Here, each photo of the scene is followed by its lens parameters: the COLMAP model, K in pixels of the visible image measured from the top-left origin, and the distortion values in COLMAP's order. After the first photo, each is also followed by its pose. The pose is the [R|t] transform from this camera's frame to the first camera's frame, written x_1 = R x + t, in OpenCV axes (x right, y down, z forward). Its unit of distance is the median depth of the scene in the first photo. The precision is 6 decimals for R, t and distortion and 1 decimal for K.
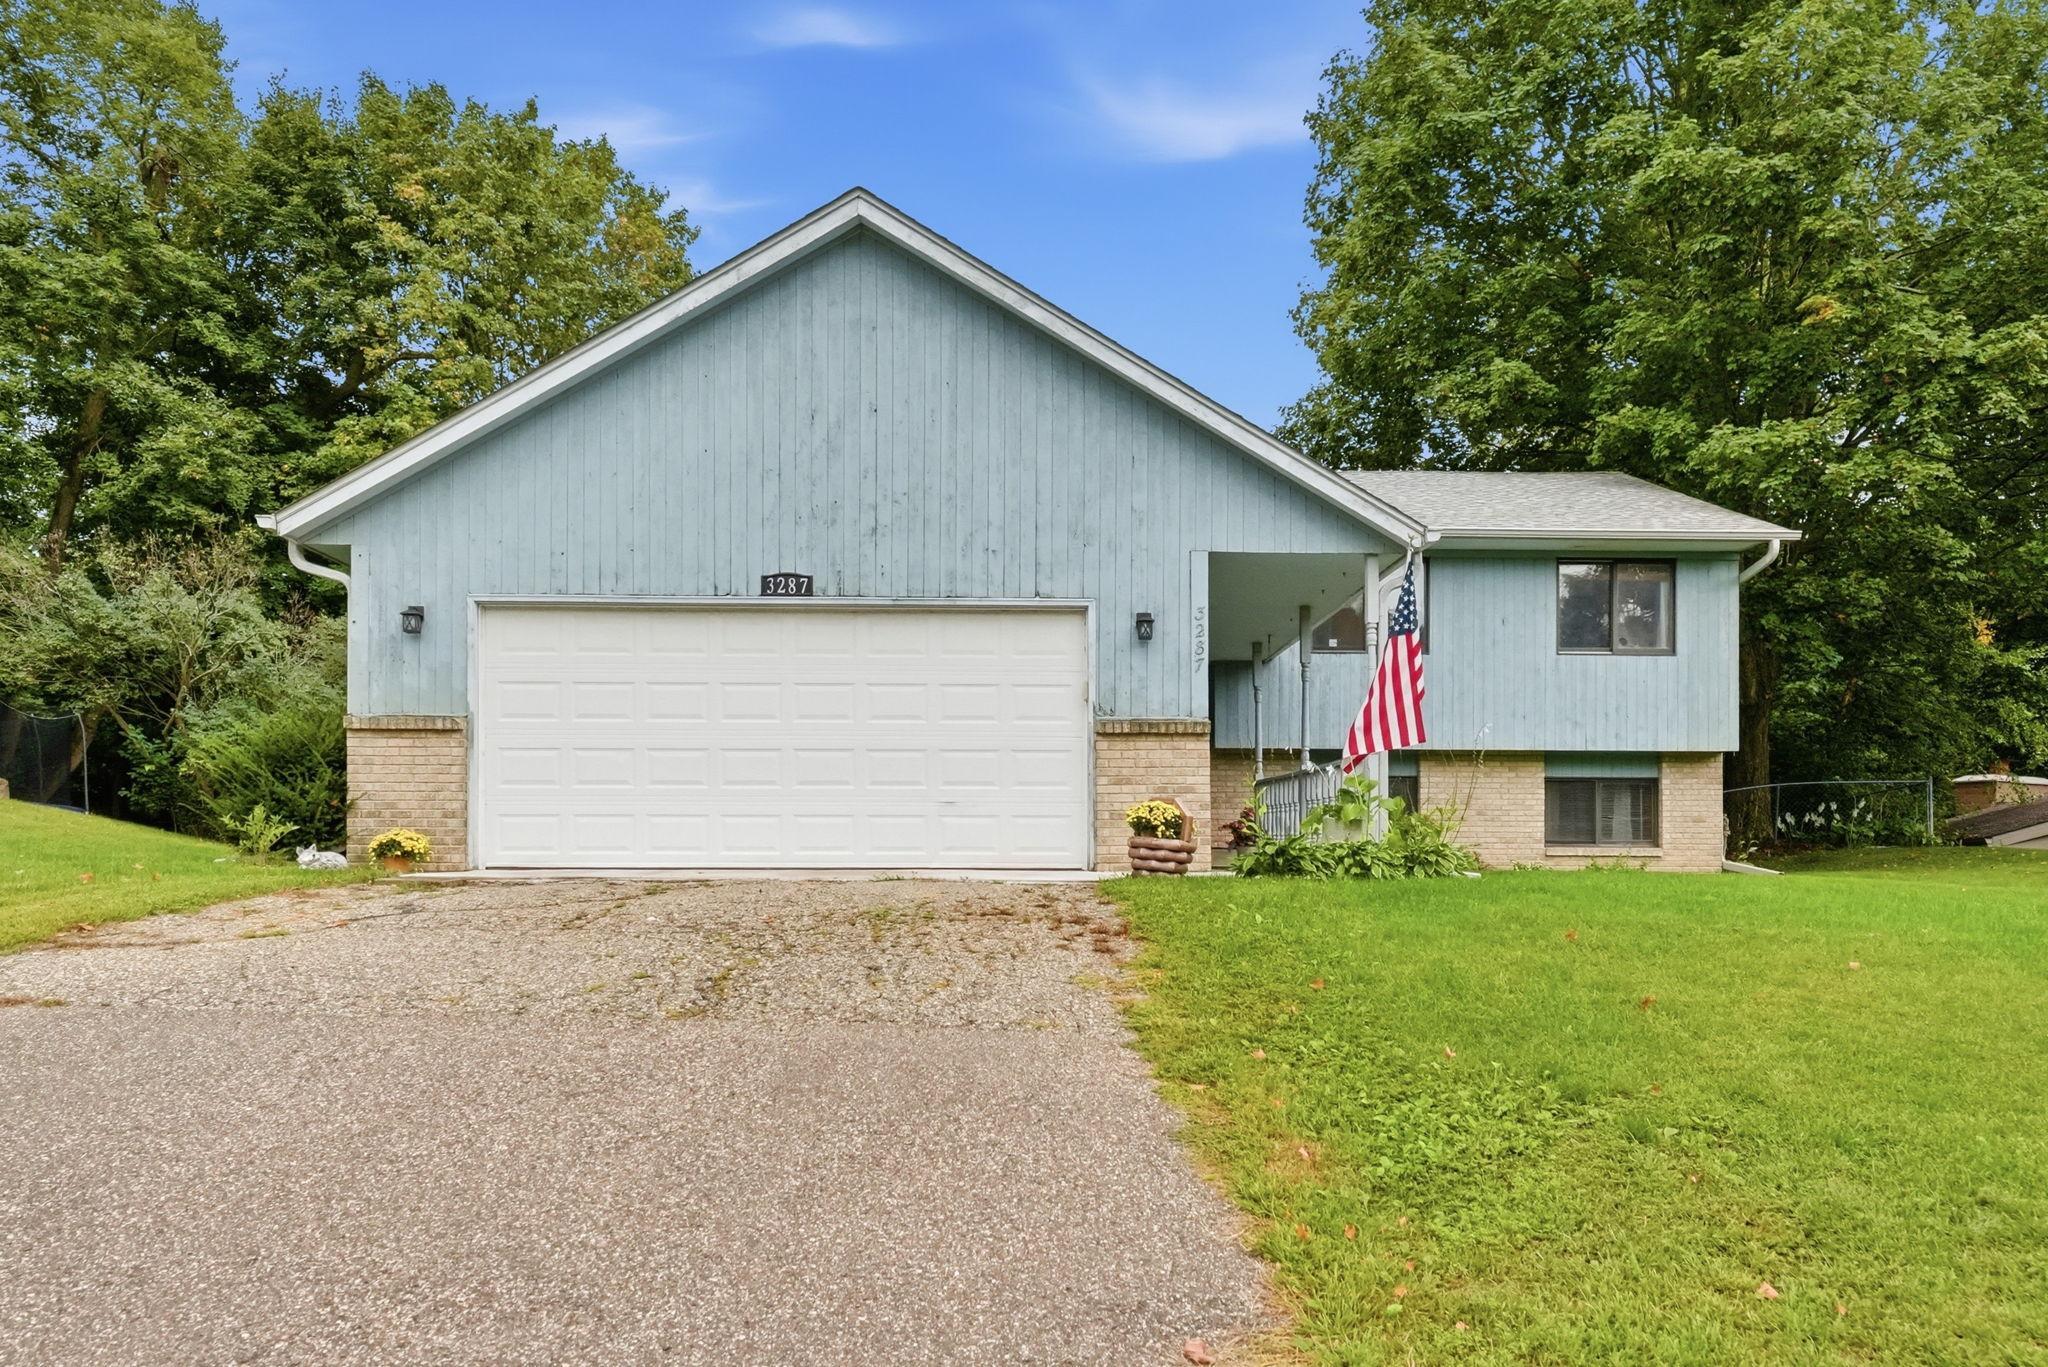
lens RADIAL K [[1520.7, 0, 1027.0], [0, 1520.7, 869.0], [0, 0, 1]] dist [0.018105, 0.004937]
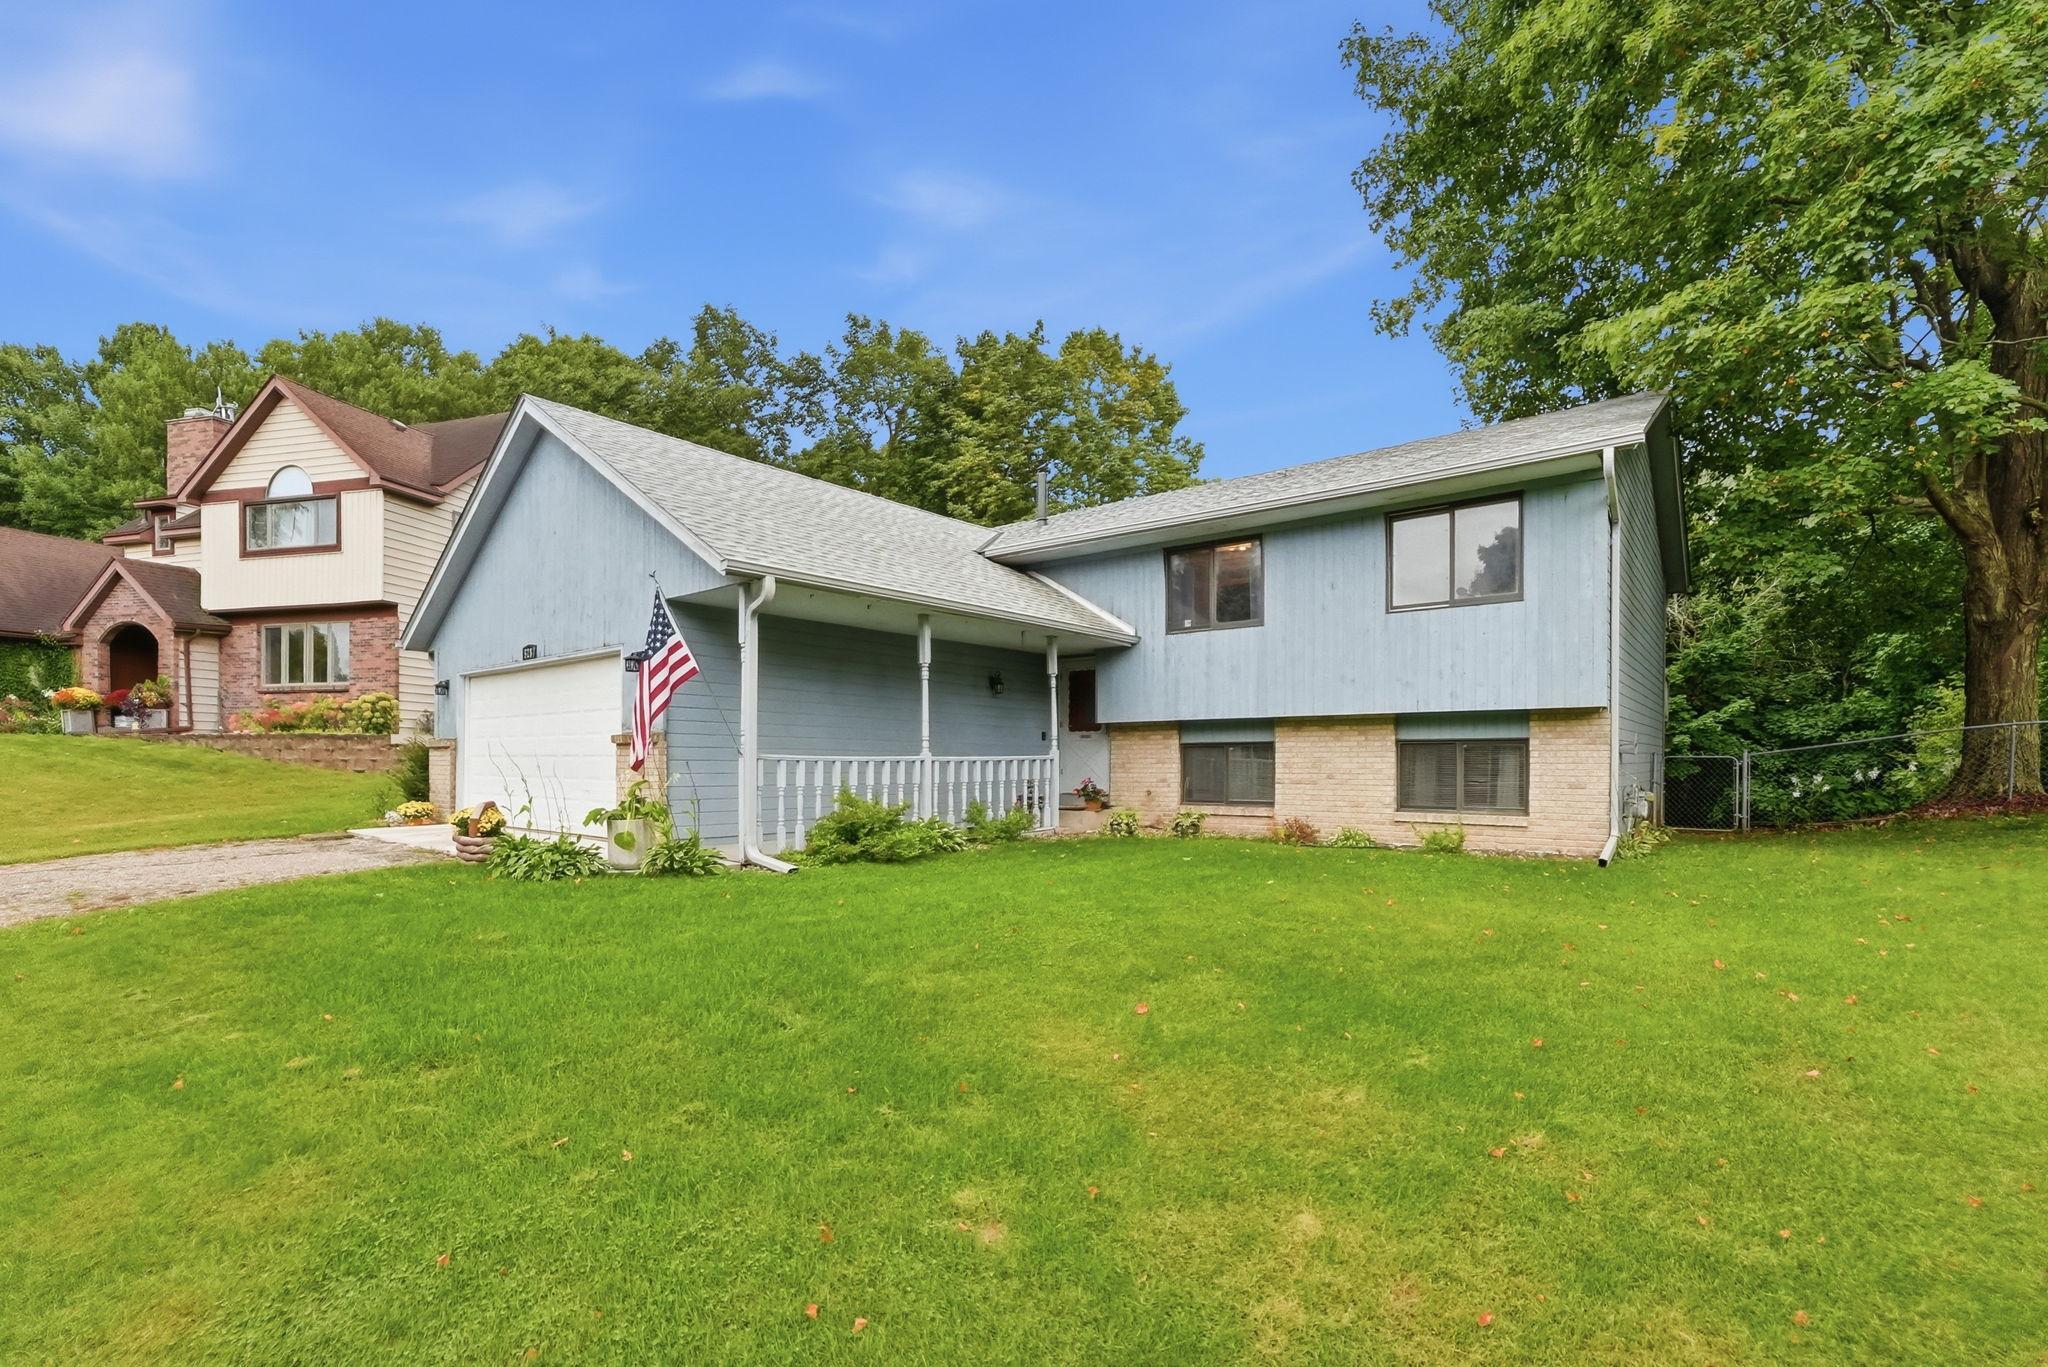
lens RADIAL K [[912.7, 0, 1022.1], [0, 912.7, 797.7], [0, 0, 1]] dist [0.000373, 0.000177]
pose [[0.746359, 0.027483, -0.664976, 0.855386], [-0.003071, 0.999279, 0.037854, -0.069259], [0.665537, -0.026211, 0.745905, 0.630944]]
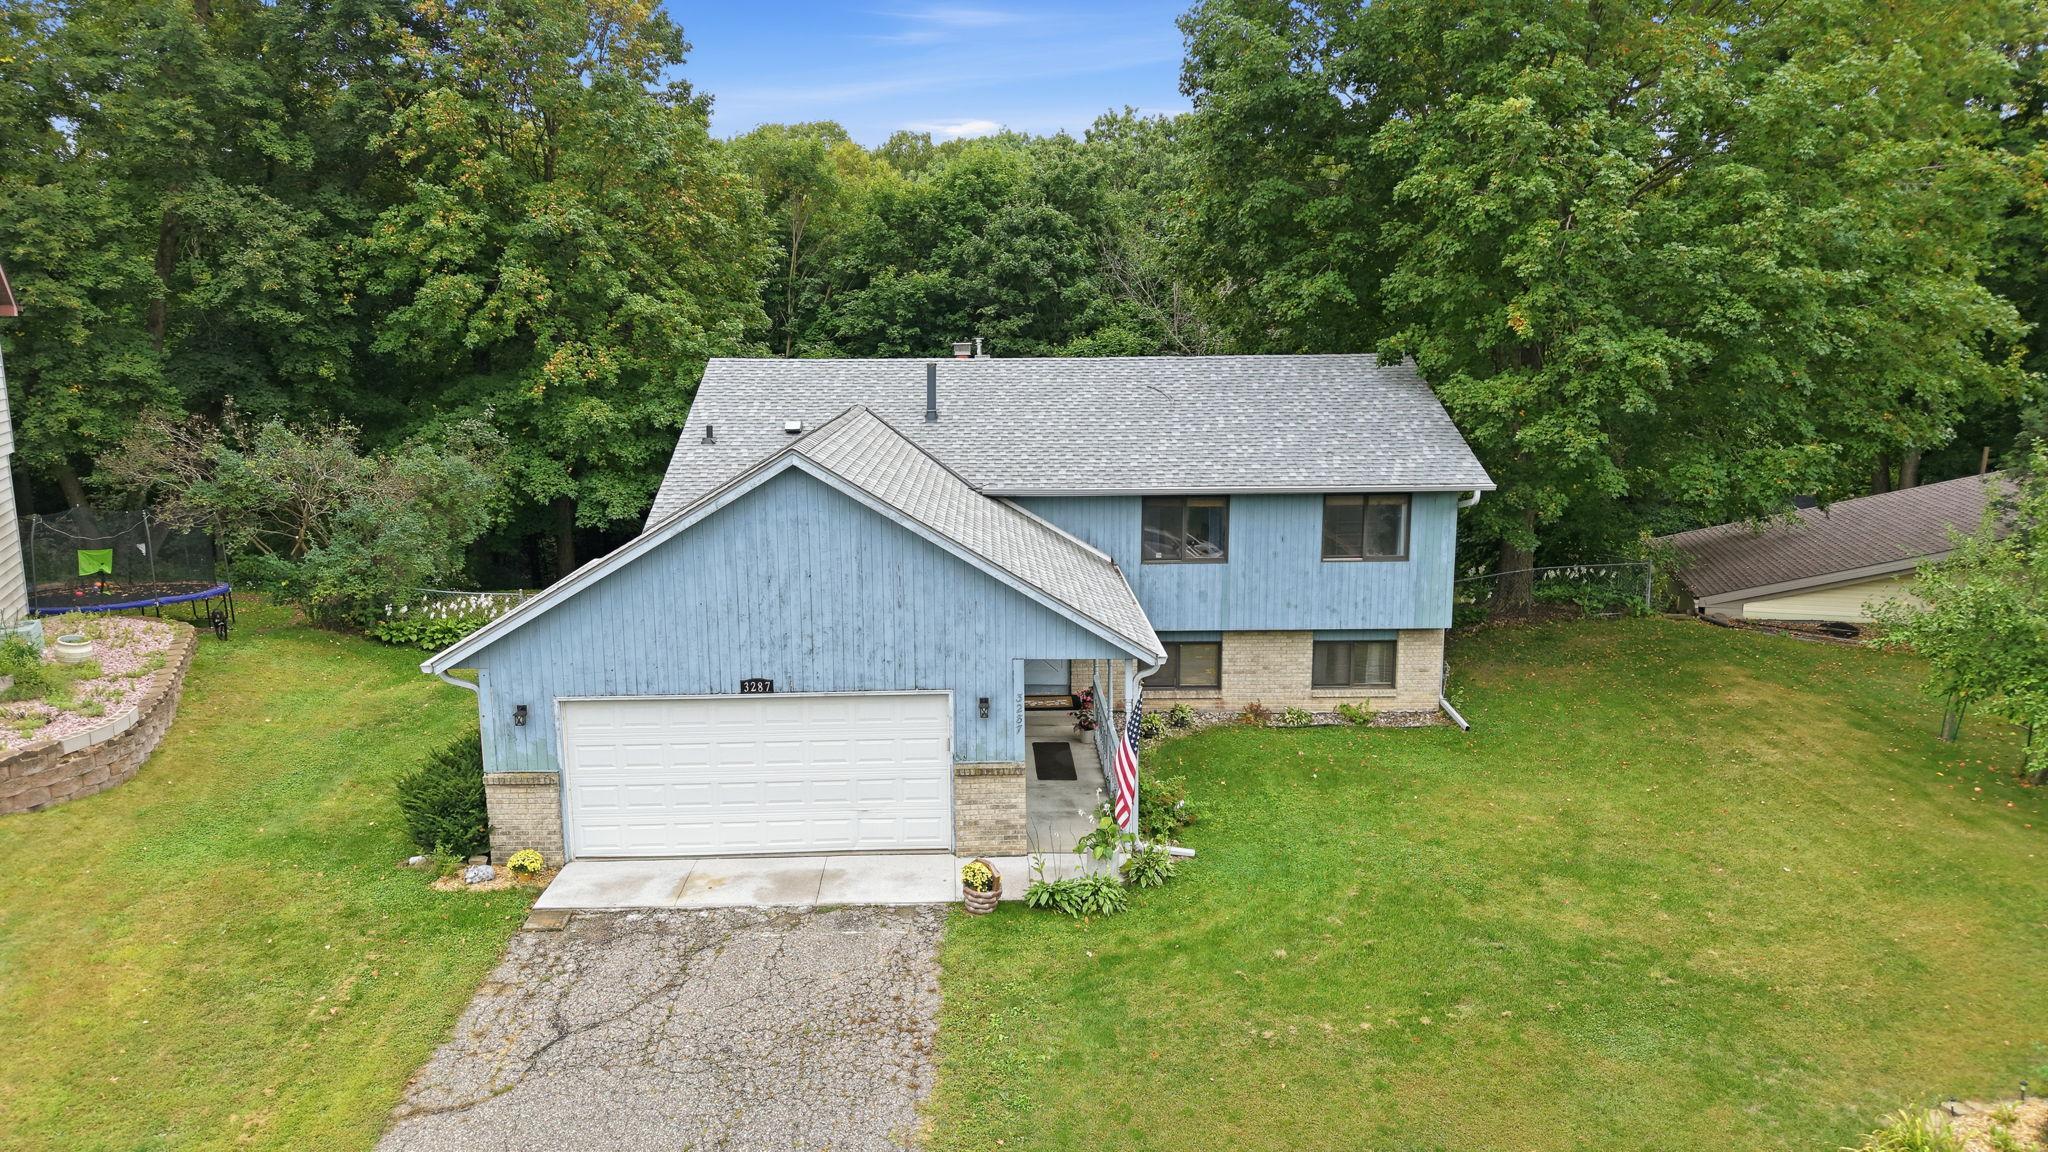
lens RADIAL K [[1475.5, 0, 1024.0], [0, 1475.5, 576.0], [0, 0, 1]] dist [0.059223, -0.076242]
pose [[0.999963, -0.008488, -0.001575, 0.121623], [0.008632, 0.982397, 0.186604, -0.578788], [-0.000036, -0.186611, 0.982434, -0.481342]]
